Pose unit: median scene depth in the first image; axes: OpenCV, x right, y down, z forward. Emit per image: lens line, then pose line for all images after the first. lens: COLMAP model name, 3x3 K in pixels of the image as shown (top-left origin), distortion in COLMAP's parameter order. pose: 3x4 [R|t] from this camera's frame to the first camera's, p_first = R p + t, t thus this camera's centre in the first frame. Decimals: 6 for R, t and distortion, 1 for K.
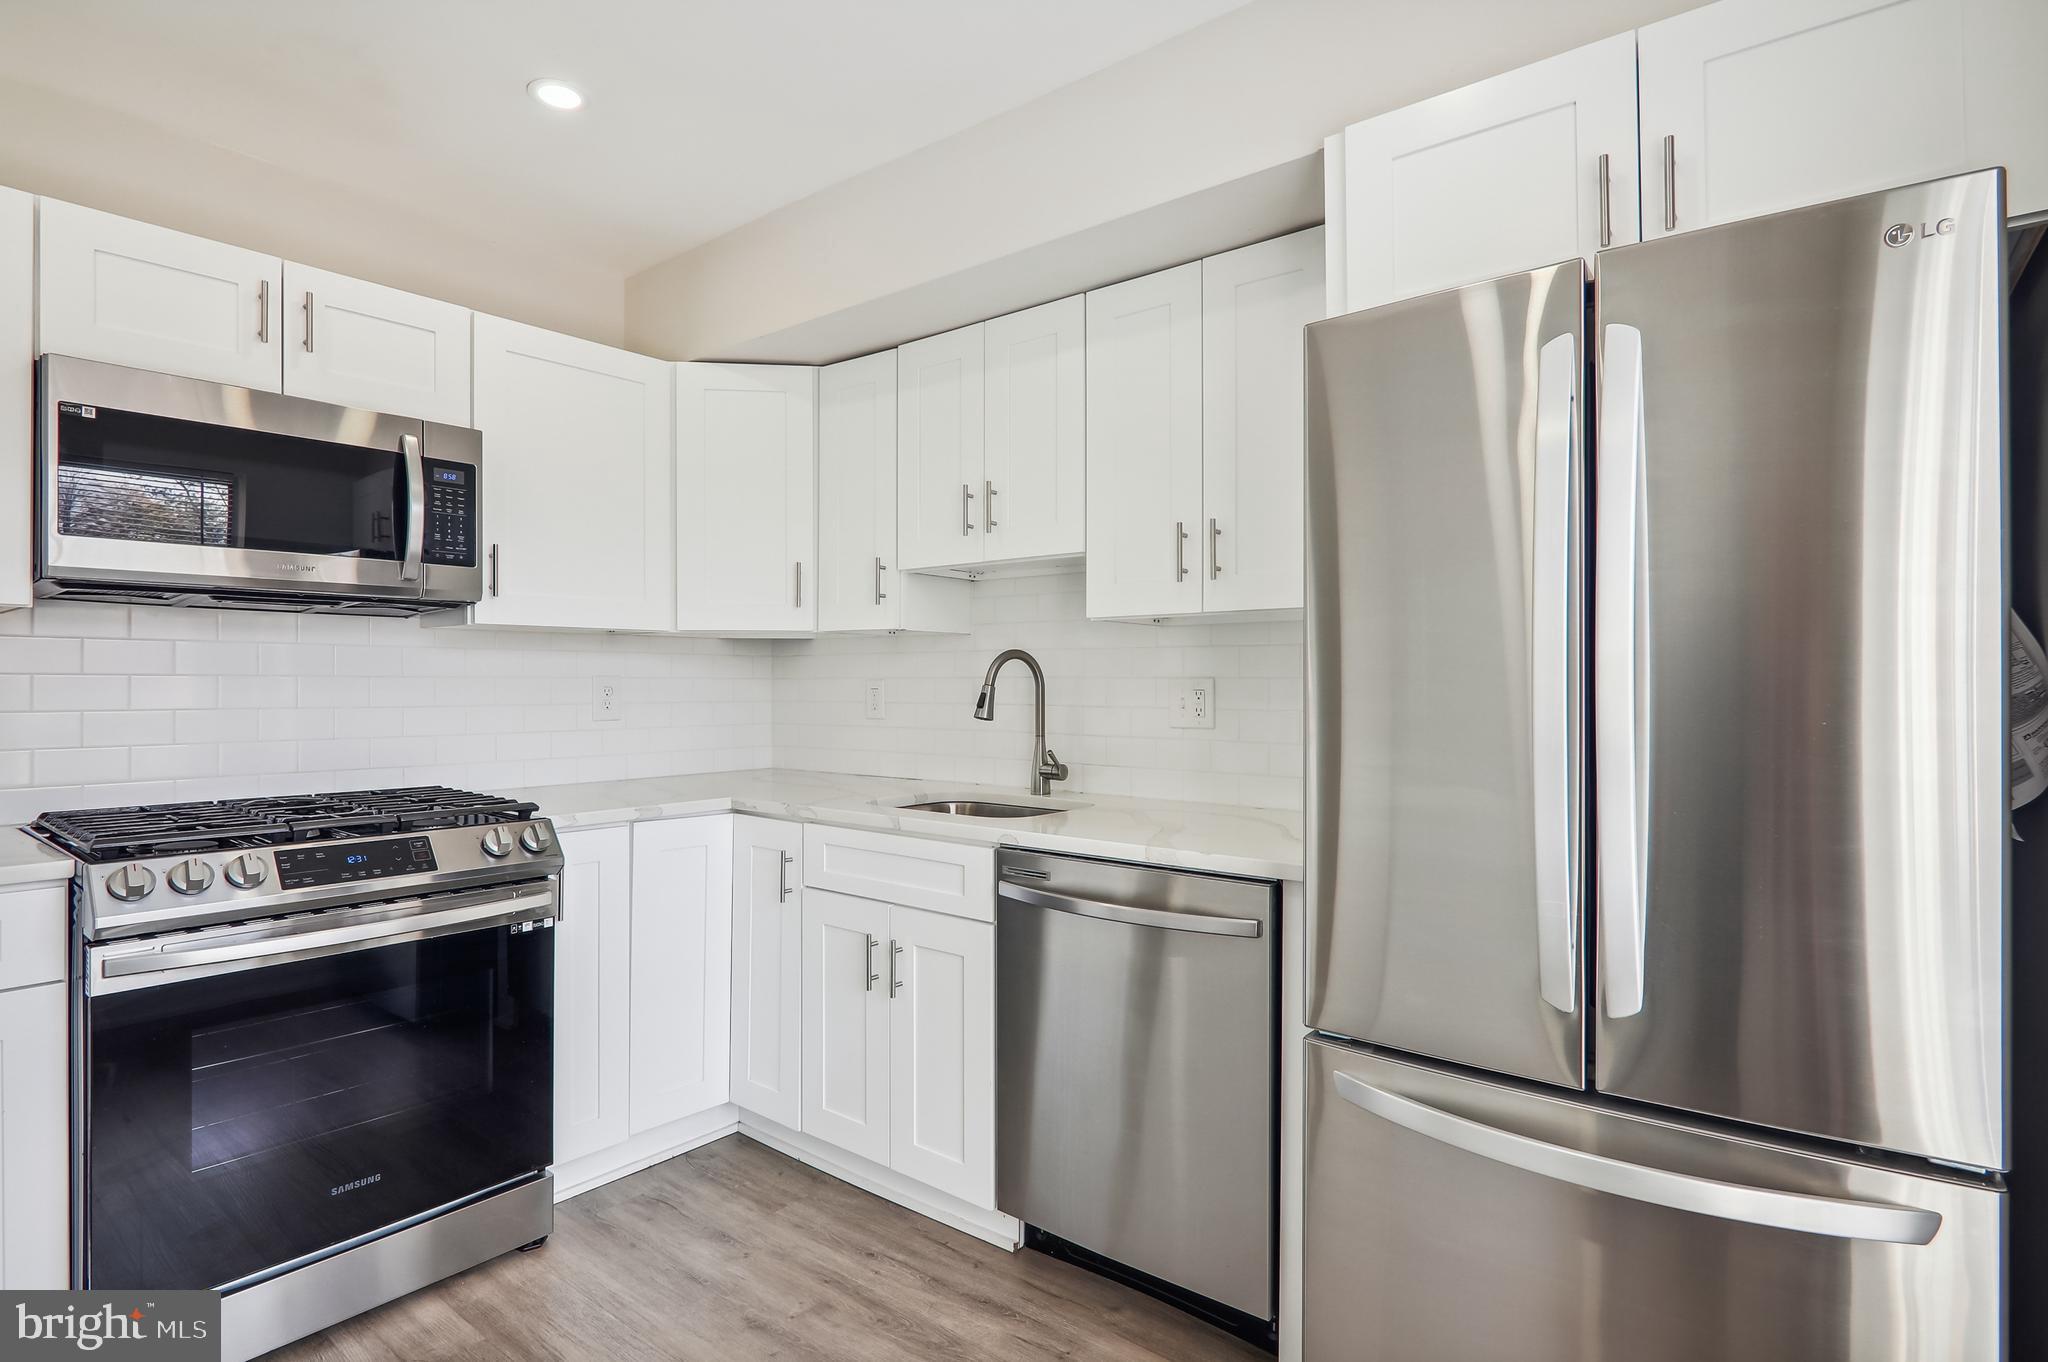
lens RADIAL K [[1044.2, 0, 1030.7], [0, 1044.2, 677.8], [0, 0, 1]] dist [0.000512, -0.000143]
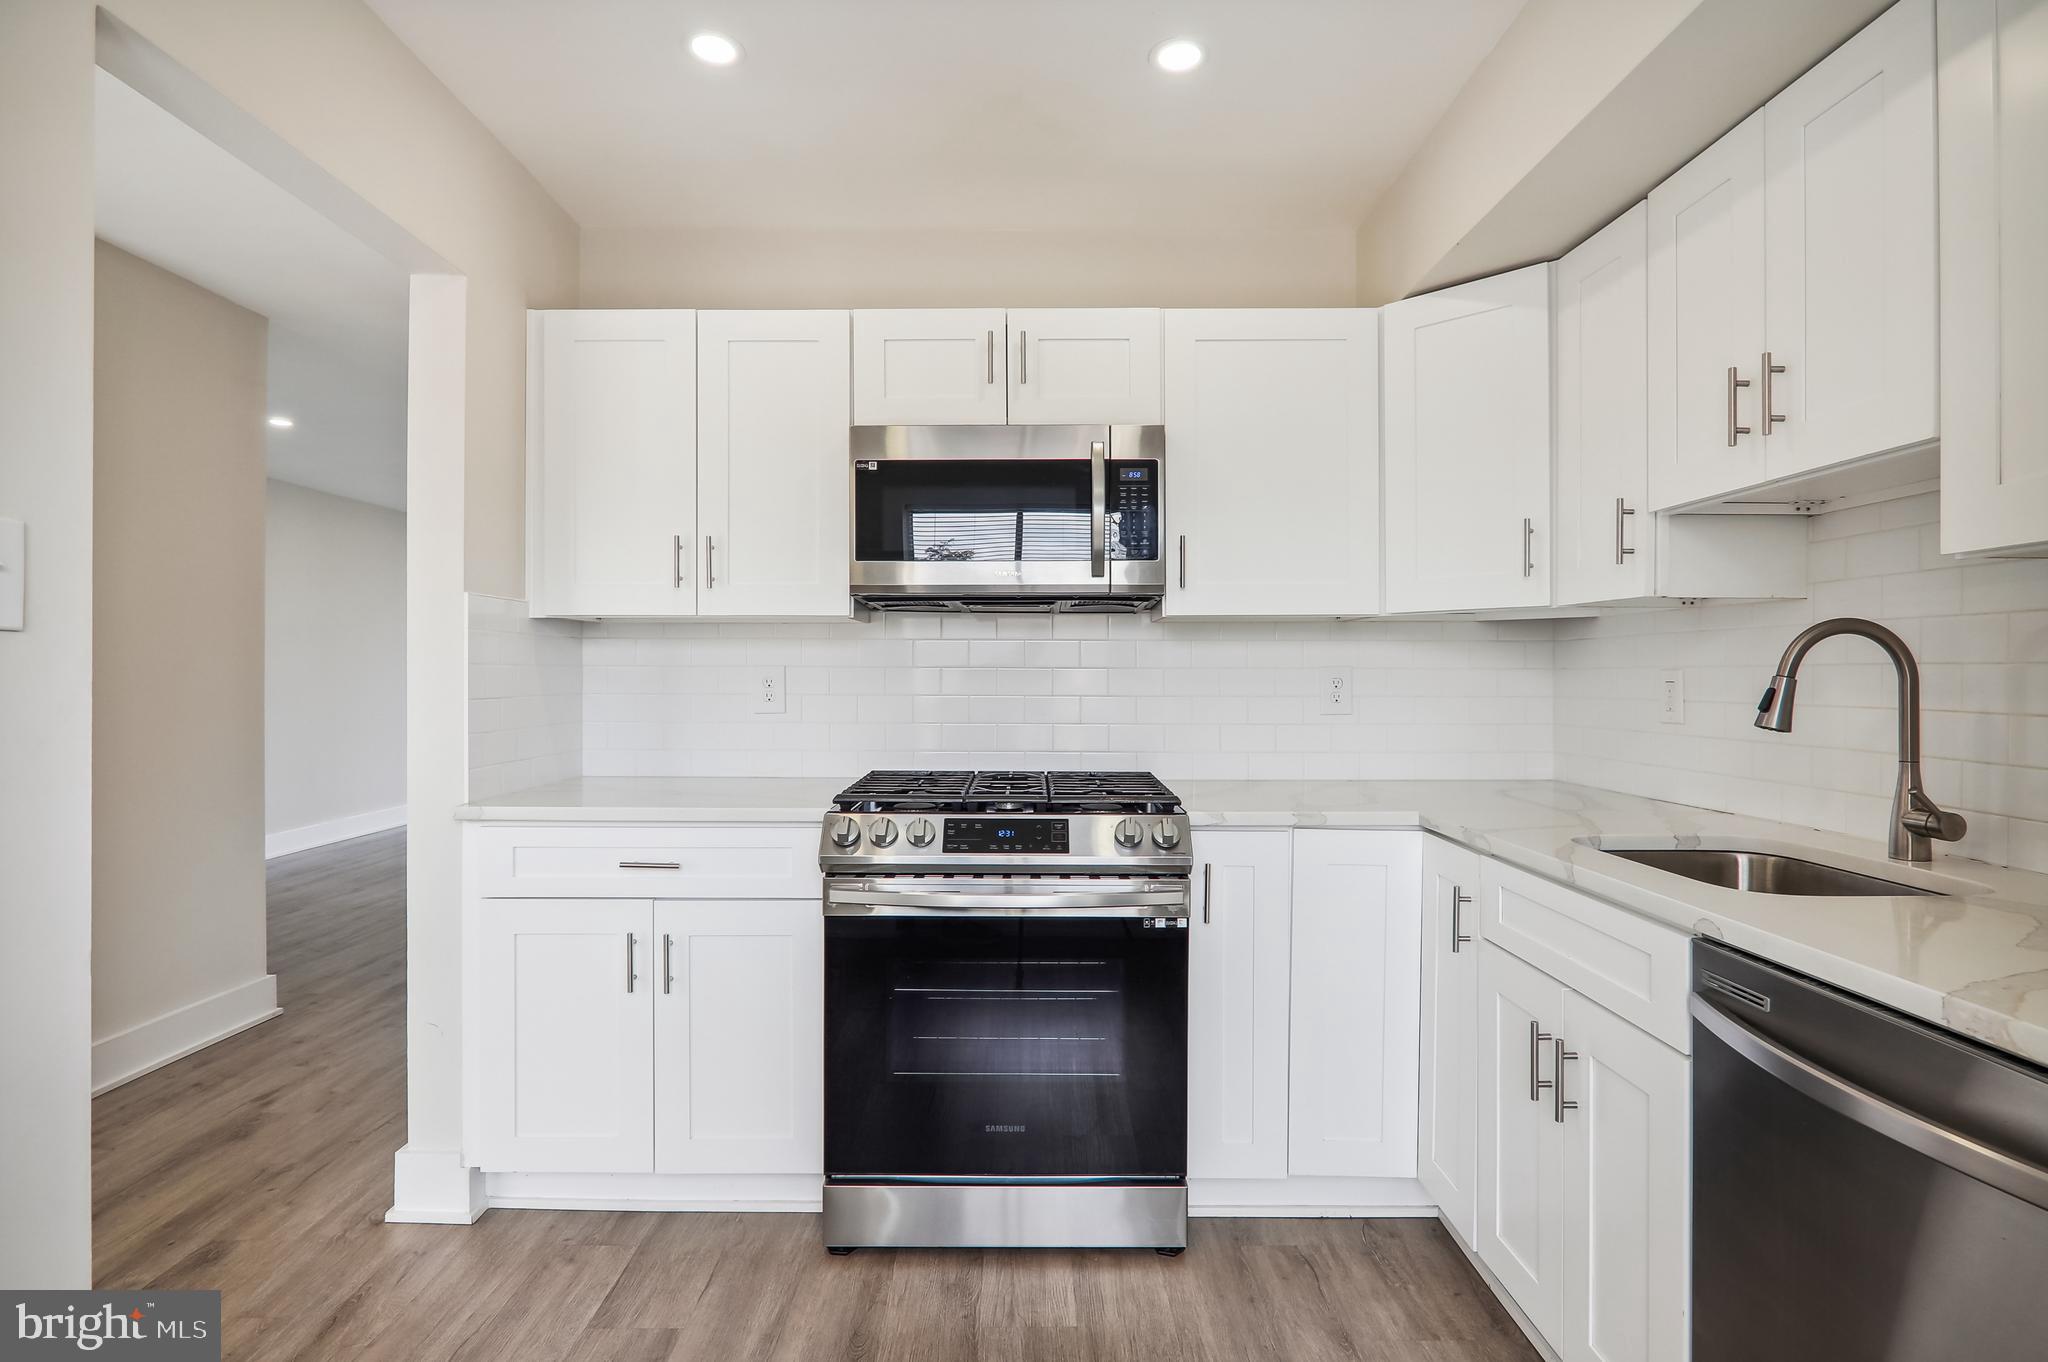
lens RADIAL K [[1037.1, 0, 1016.8], [0, 1037.1, 674.2], [0, 0, 1]] dist [-0.002604, -0.000389]
pose [[0.621125, -0.001524, -0.783710, 0.179406], [0.003771, 0.999992, 0.001044, 0.003824], [0.783702, -0.003604, 0.621126, 0.271102]]
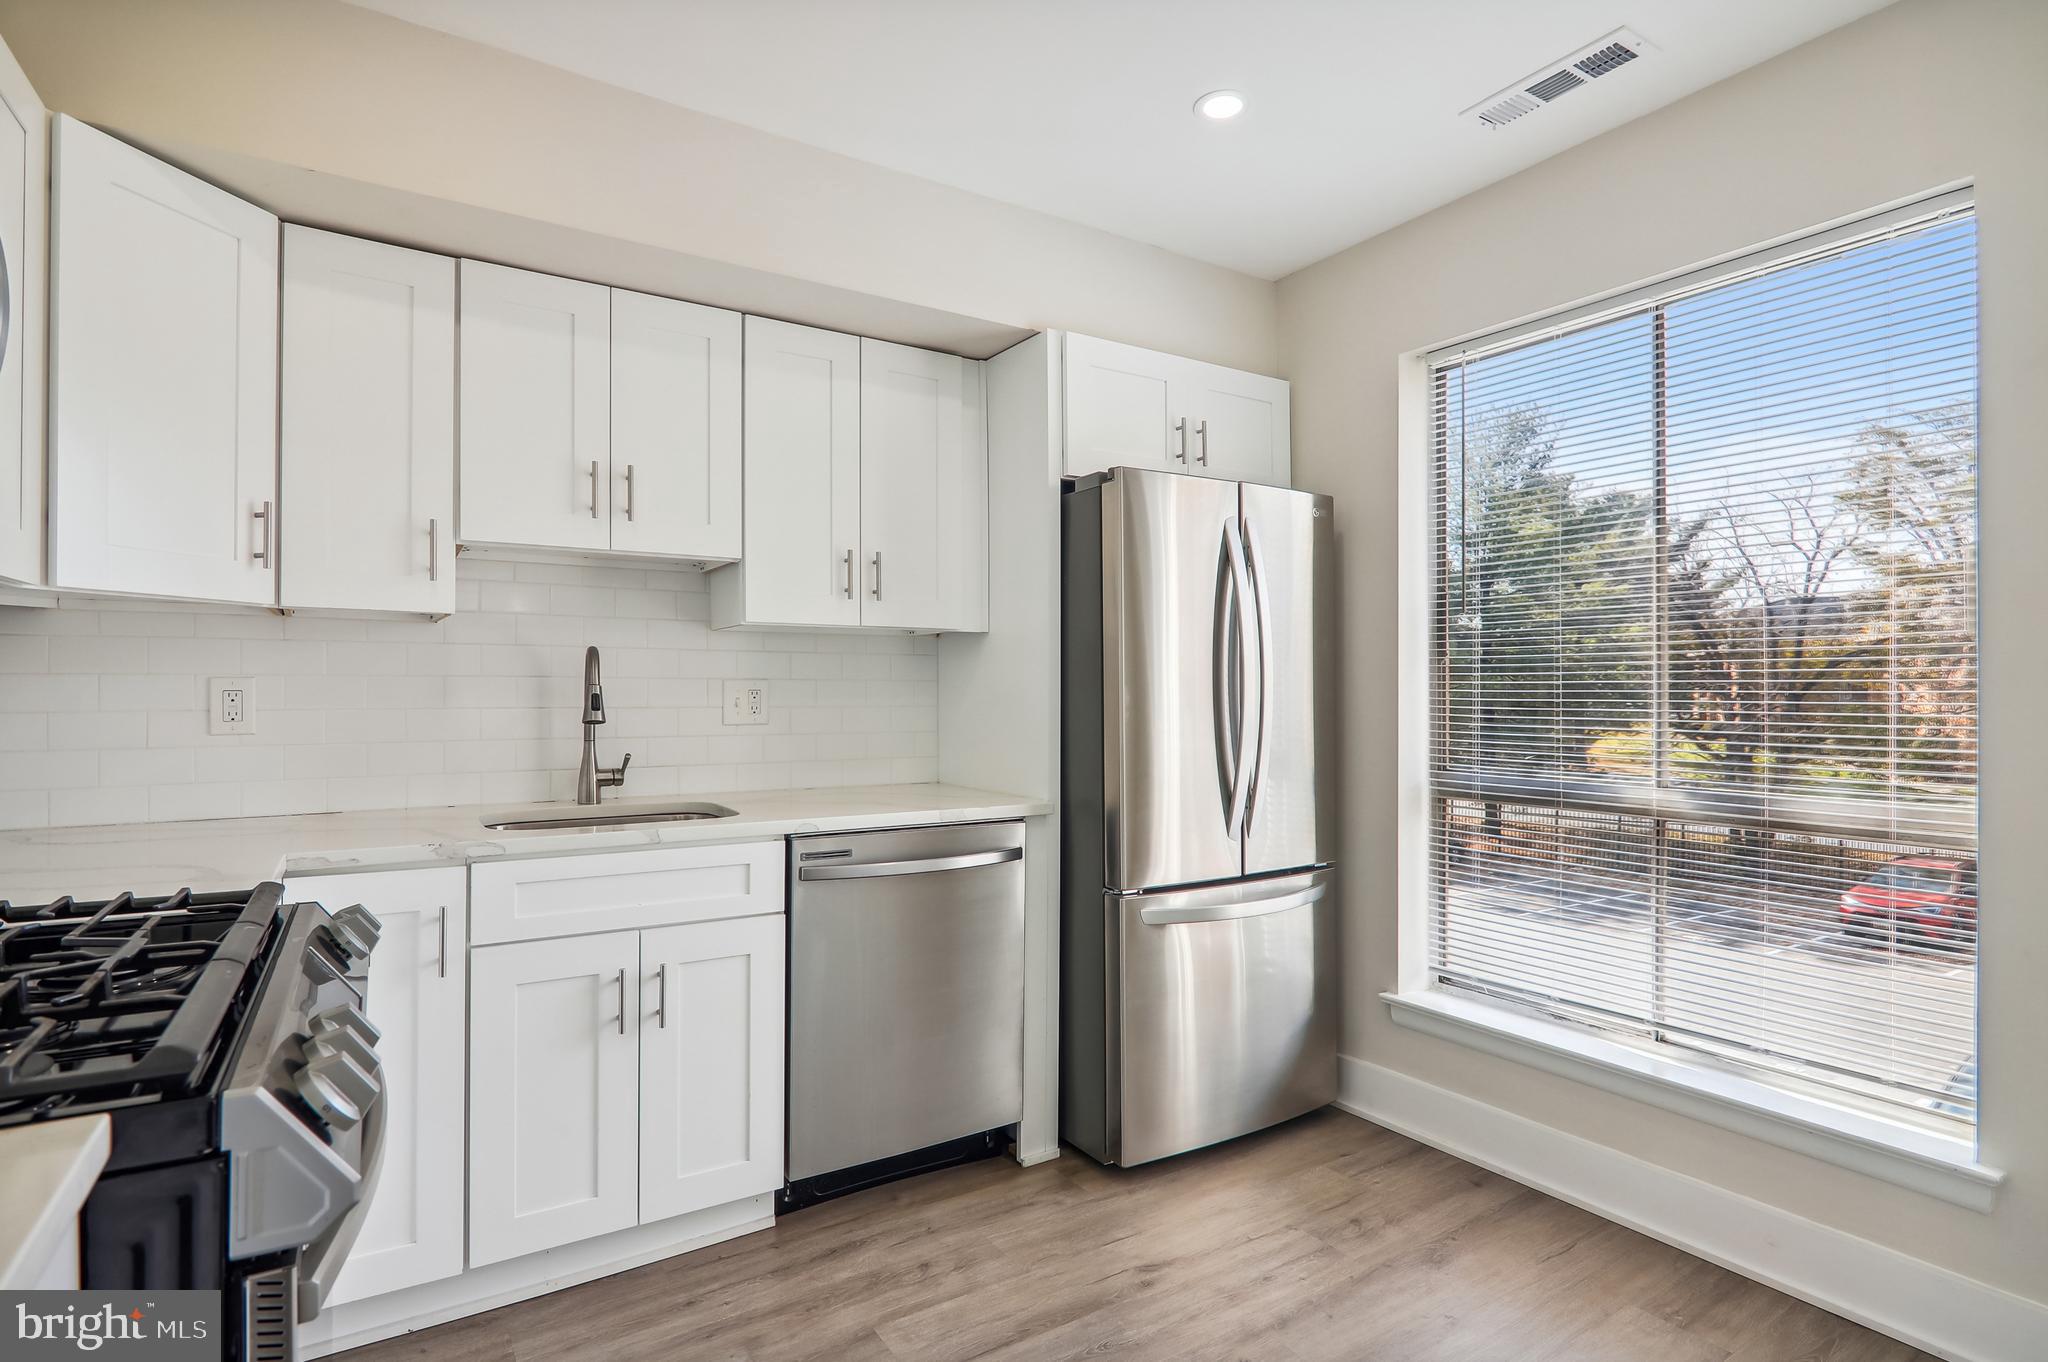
lens RADIAL K [[1044.2, 0, 1030.7], [0, 1044.2, 677.8], [0, 0, 1]] dist [0.000512, -0.000143]
pose [[0.320570, 0.008576, 0.947186, -0.855966], [-0.005283, 0.999960, -0.007266, 0.005751], [-0.947210, -0.002675, 0.320602, 0.387076]]
